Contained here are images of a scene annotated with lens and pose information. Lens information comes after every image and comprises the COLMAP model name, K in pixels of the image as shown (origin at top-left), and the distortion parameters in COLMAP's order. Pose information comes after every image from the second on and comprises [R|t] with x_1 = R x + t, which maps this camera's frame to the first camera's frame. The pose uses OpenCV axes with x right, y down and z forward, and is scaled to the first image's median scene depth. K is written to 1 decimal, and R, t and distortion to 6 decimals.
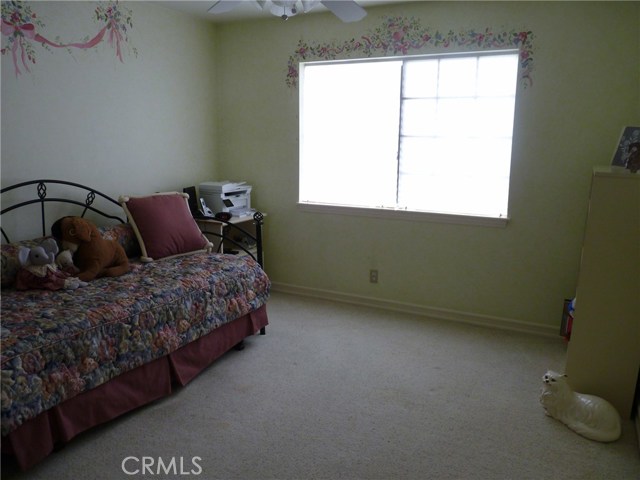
lens RADIAL K [[519.9, 0, 320.0], [0, 519.9, 240.0], [0, 0, 1]] dist [-0.005335, -0.006412]
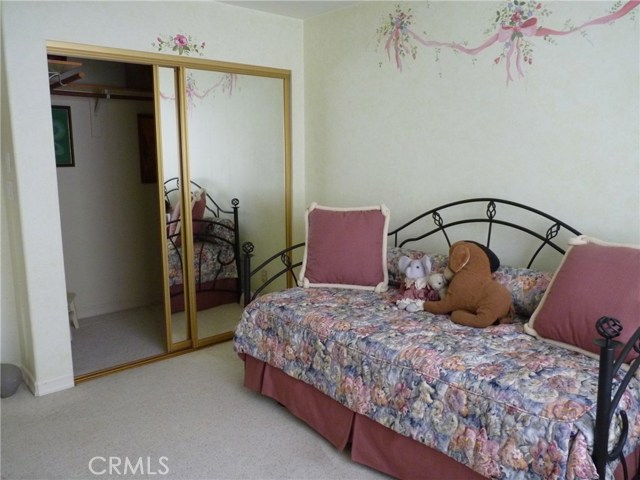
lens RADIAL K [[519.9, 0, 320.0], [0, 519.9, 240.0], [0, 0, 1]] dist [-0.005335, -0.006412]
pose [[-0.364694, 0.142479, -0.920162, 0.408428], [-0.174000, 0.960387, 0.217670, -0.192536], [0.914725, 0.239491, -0.325456, 1.050528]]
